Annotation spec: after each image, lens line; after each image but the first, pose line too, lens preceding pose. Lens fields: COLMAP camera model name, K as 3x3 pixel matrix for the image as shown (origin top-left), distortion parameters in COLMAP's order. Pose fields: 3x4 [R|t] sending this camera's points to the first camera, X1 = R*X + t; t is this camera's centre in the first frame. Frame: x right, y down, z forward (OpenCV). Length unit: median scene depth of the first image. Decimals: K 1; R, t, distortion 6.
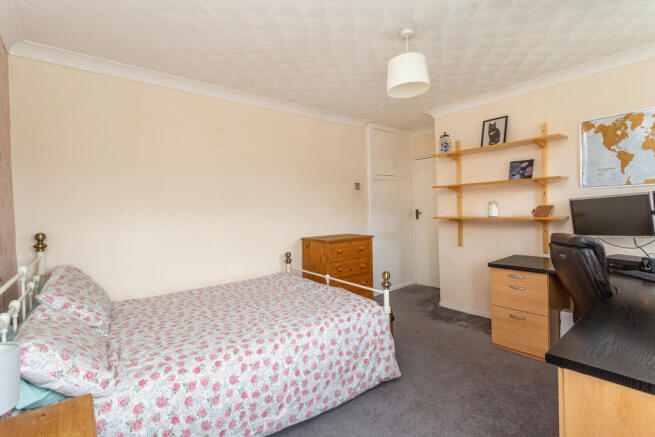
lens RADIAL K [[317.6, 0, 331.1], [0, 317.6, 218.2], [0, 0, 1]] dist [0.005683, -0.000847]
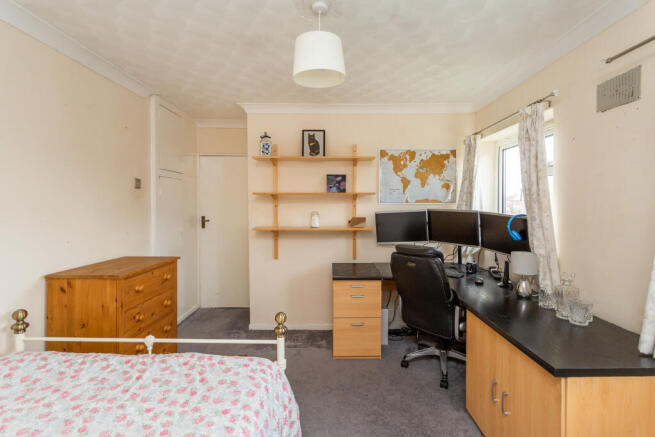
lens RADIAL K [[317.6, 0, 327.9], [0, 317.6, 213.5], [0, 0, 1]] dist [0.005683, -0.000847]
pose [[0.615892, 0.003042, 0.787825, -0.263772], [0.003641, 0.999971, -0.006708, -0.042748], [-0.787822, 0.007000, 0.615863, 0.360580]]
